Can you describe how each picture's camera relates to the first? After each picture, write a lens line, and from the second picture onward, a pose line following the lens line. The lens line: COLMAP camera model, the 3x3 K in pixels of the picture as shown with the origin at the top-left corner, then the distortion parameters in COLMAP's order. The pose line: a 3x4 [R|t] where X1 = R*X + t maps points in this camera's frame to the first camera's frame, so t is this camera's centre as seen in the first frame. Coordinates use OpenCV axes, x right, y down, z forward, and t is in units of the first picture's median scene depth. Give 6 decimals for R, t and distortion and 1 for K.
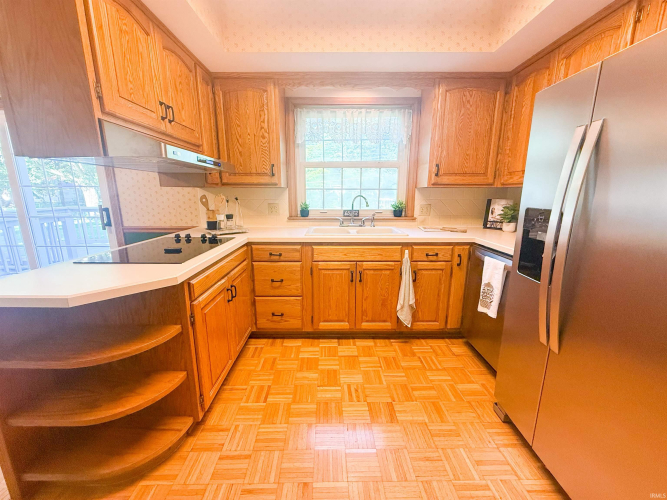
lens RADIAL K [[267.1, 0, 333.5], [0, 267.1, 250.0], [0, 0, 1]] dist [-0.000308, -0.000108]
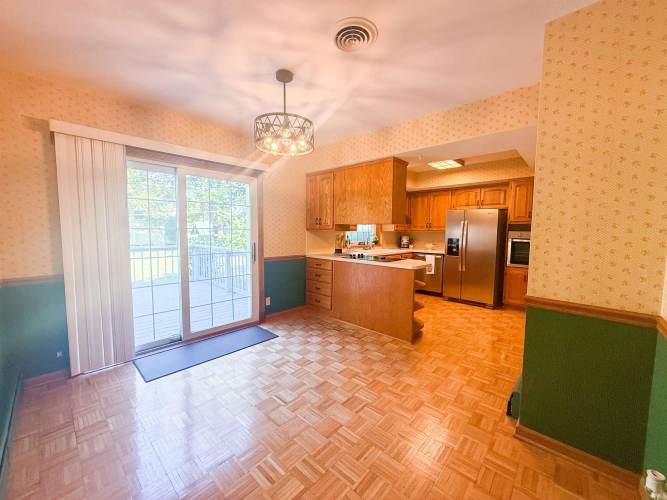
lens RADIAL K [[267.1, 0, 328.8], [0, 267.1, 250.1], [0, 0, 1]] dist [-0.000308, -0.000108]
pose [[0.698864, -0.046248, 0.713758, -1.636039], [0.139502, 0.987557, -0.072603, 0.021523], [-0.701518, 0.150310, 0.696620, -0.230996]]
